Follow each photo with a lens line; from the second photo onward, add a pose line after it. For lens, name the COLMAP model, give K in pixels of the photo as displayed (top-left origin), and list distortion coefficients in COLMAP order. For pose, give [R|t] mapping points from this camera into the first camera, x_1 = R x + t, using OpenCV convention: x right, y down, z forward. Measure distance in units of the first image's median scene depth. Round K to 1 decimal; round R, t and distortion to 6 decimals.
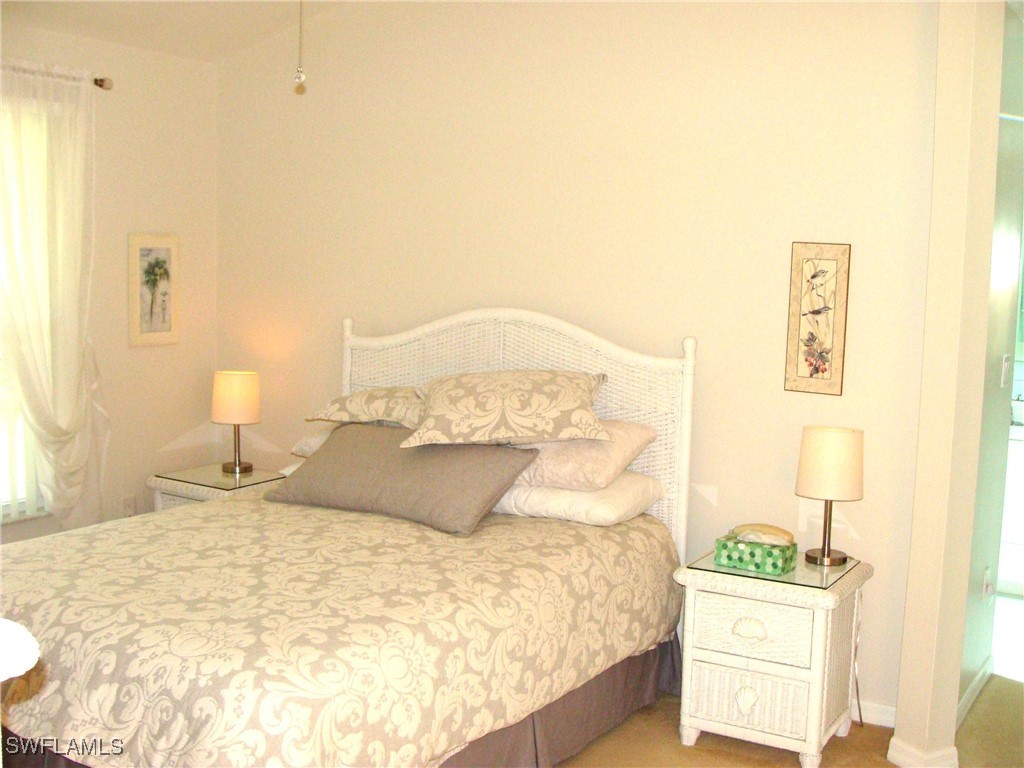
lens RADIAL K [[1158.5, 0, 520.2], [0, 1158.5, 385.7], [0, 0, 1]] dist [-0.216921, 0.268112]
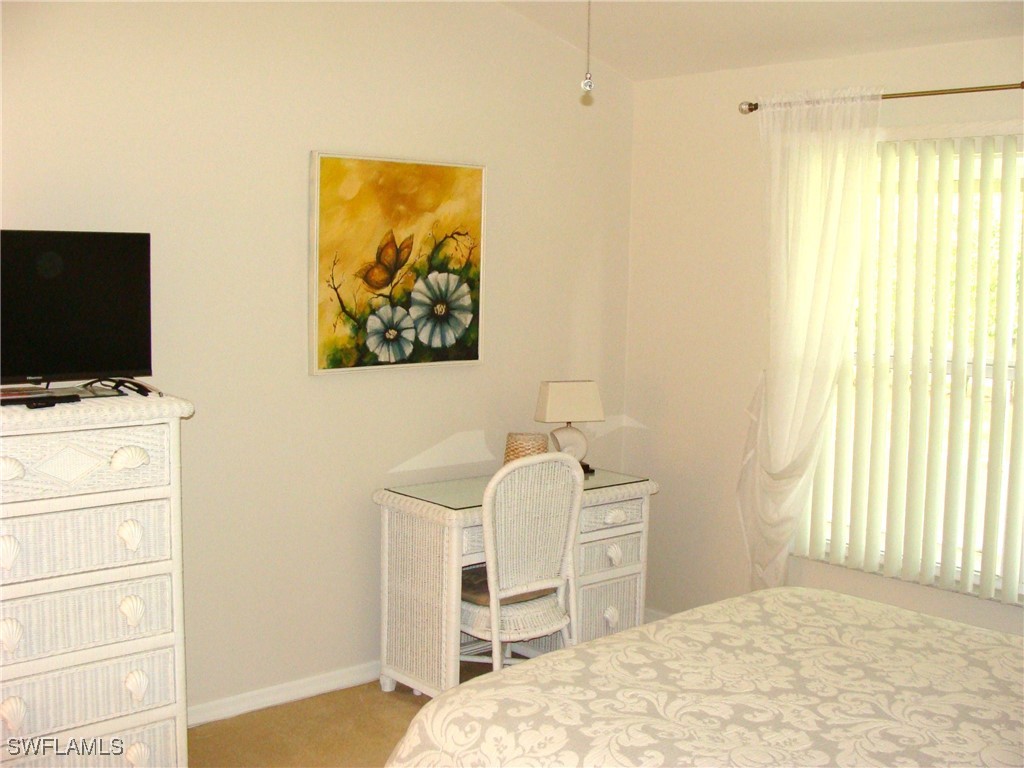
lens RADIAL K [[1158.5, 0, 520.2], [0, 1158.5, 385.7], [0, 0, 1]] dist [-0.216921, 0.268112]
pose [[-0.258922, 0.073514, -0.963096, 0.513903], [-0.137677, 0.984110, 0.112132, -0.101305], [0.956036, 0.161629, -0.244687, 0.907766]]
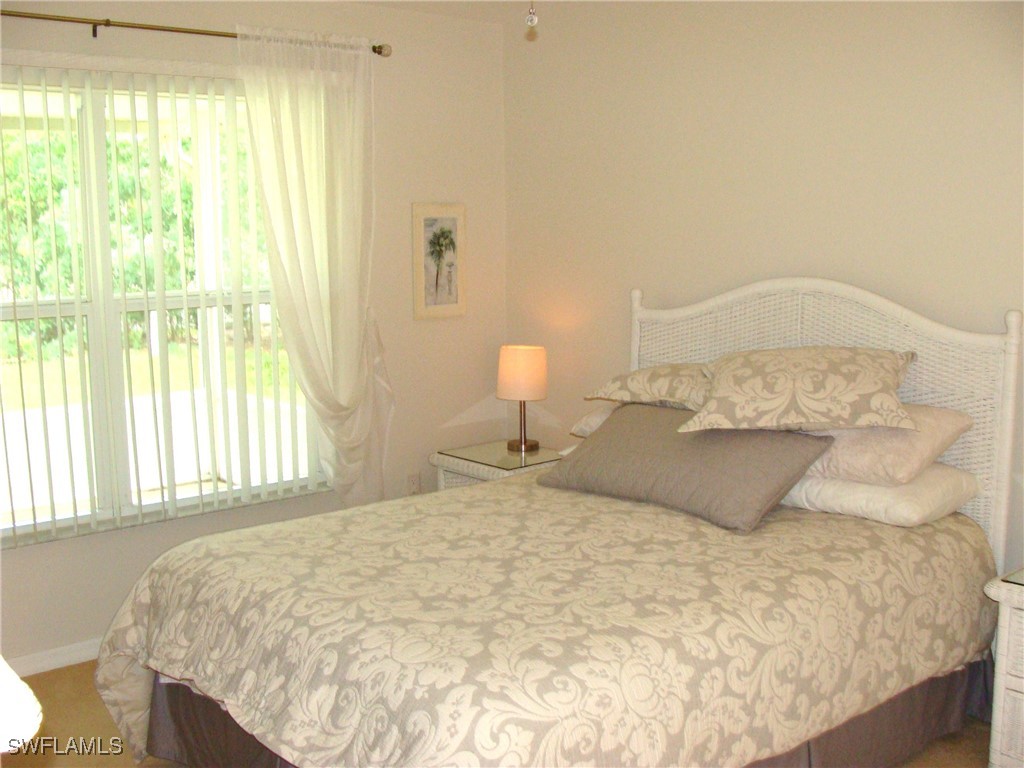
lens RADIAL K [[1158.5, 0, 520.2], [0, 1158.5, 385.7], [0, 0, 1]] dist [-0.216921, 0.268112]
pose [[0.957345, 0.013328, -0.288640, 0.042801], [-0.005295, 0.999577, 0.028594, -0.009322], [0.288899, -0.025846, 0.957011, 0.105875]]
